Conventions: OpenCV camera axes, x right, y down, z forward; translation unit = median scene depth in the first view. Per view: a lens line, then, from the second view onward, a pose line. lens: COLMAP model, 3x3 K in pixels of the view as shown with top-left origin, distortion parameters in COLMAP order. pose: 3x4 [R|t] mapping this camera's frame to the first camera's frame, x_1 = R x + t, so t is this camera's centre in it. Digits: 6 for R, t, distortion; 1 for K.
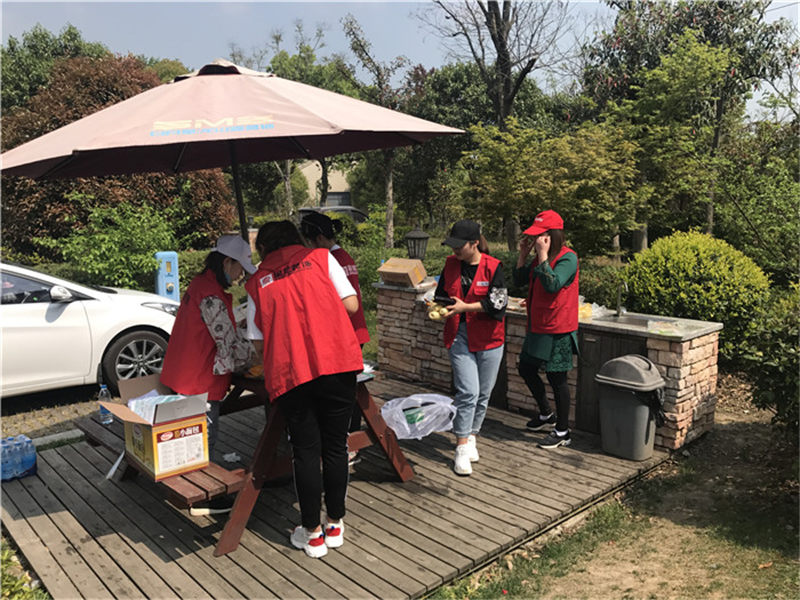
lens RADIAL K [[646.2, 0, 400.6], [0, 646.2, 300.2], [0, 0, 1]] dist [0.007383, 0.004448]
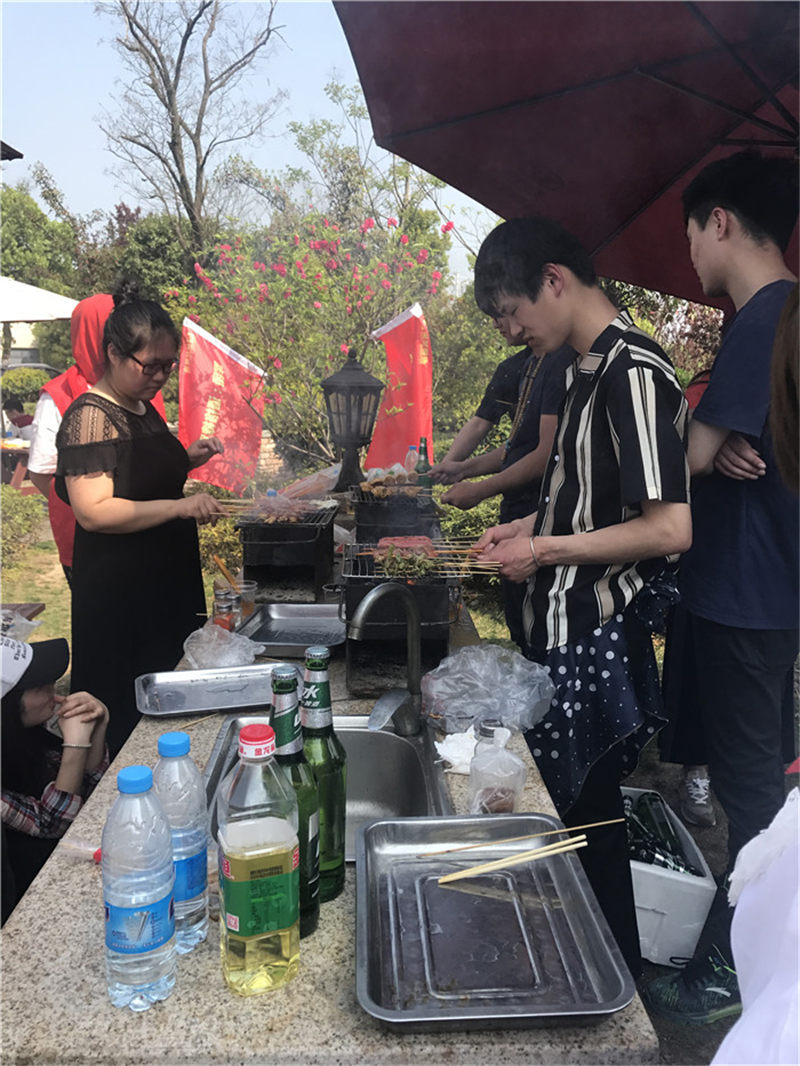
lens RADIAL K [[861.0, 0, 399.8], [0, 861.0, 531.1], [0, 0, 1]] dist [0.007383, 0.004448]
pose [[0.949977, -0.031634, 0.310715, 0.012074], [0.020842, 0.999061, 0.037992, 0.058347], [-0.311624, -0.029615, 0.949744, -0.339178]]
